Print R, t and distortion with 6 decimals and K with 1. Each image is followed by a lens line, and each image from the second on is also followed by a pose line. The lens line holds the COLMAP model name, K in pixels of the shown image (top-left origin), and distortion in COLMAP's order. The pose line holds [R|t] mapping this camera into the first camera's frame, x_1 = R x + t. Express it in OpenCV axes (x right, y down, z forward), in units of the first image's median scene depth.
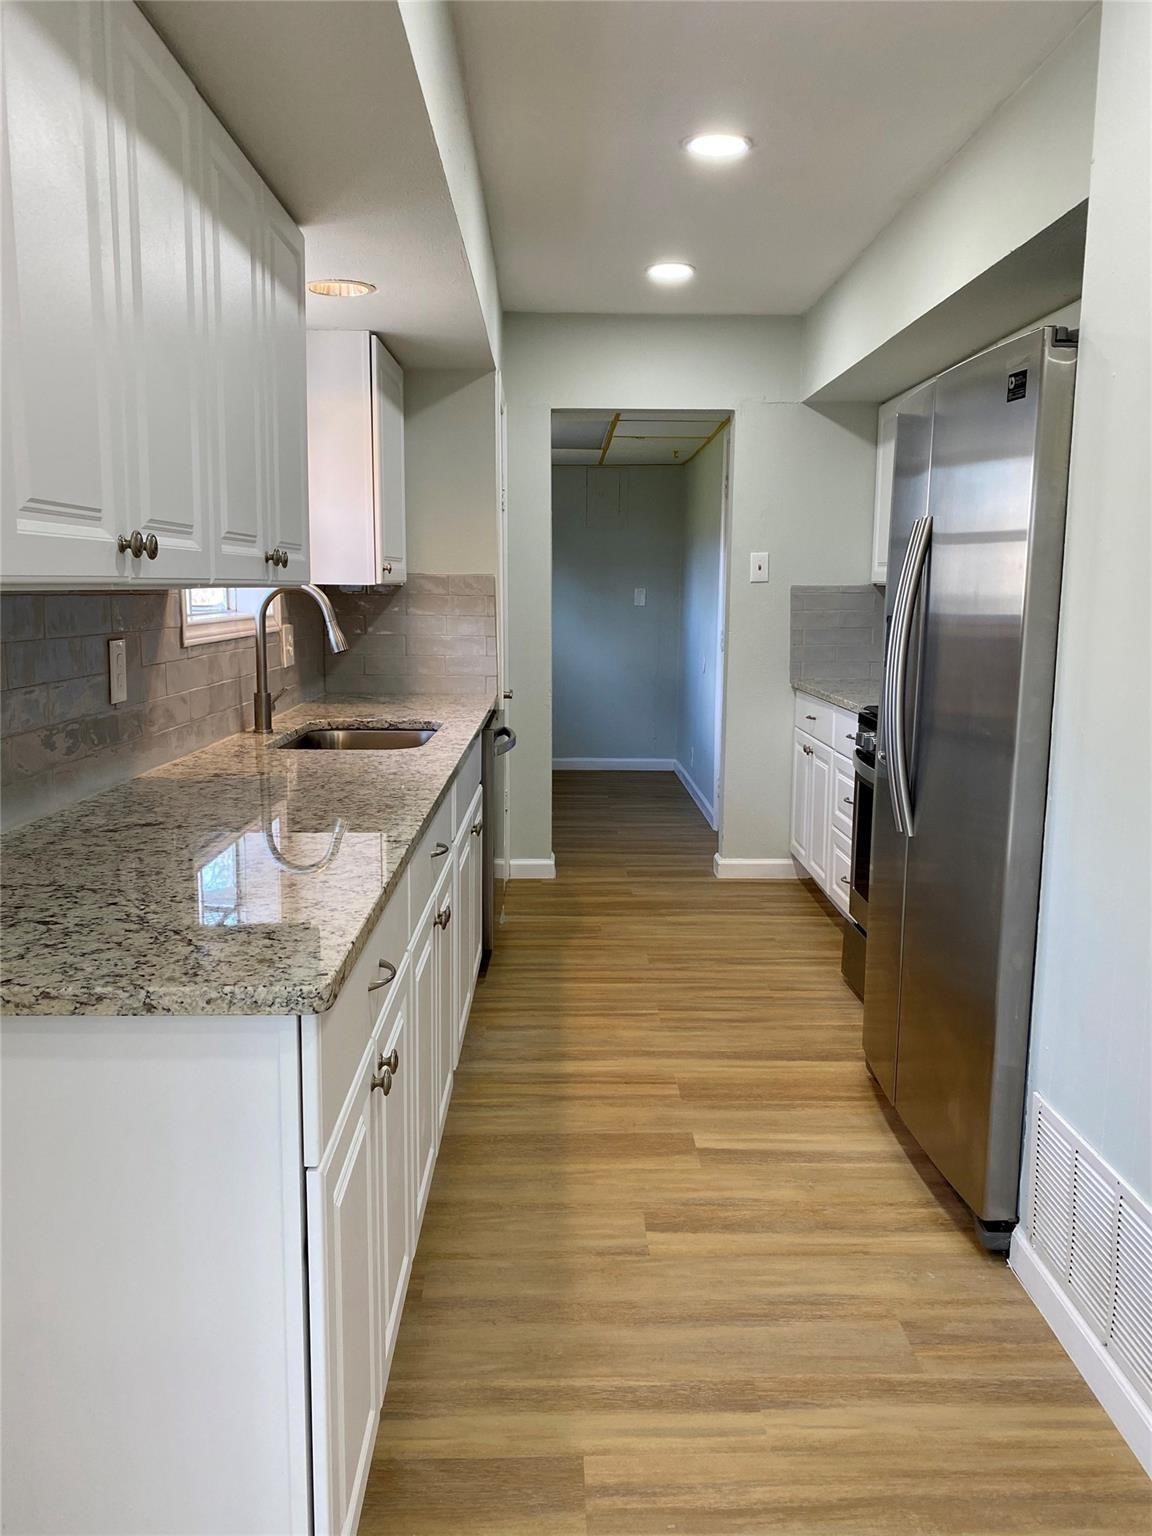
lens RADIAL K [[1168.3, 0, 575.4], [0, 1168.3, 765.7], [0, 0, 1]] dist [-0.002406, -0.000550]
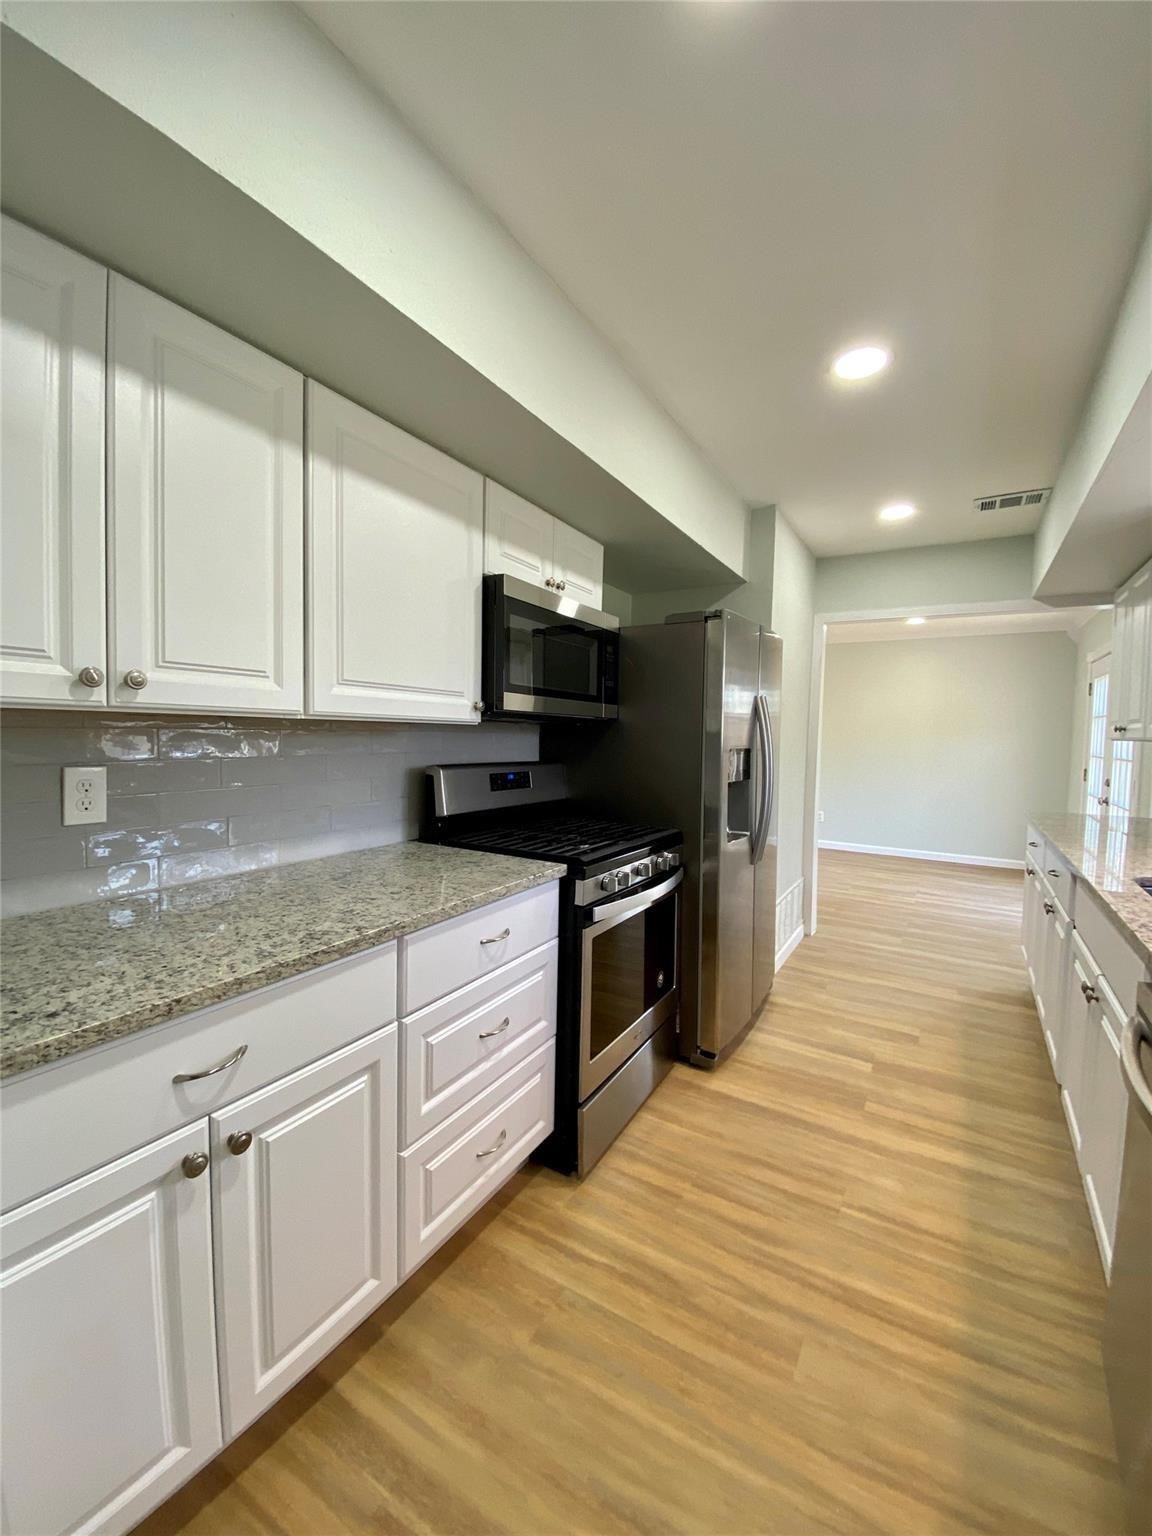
lens RADIAL K [[623.3, 0, 586.8], [0, 623.3, 762.0], [0, 0, 1]] dist [-0.009235, 0.000113]
pose [[-0.848949, -0.052977, 0.525813, 0.005535], [0.054240, 0.980974, 0.186409, -0.244877], [-0.525685, 0.186772, -0.829923, 1.589962]]
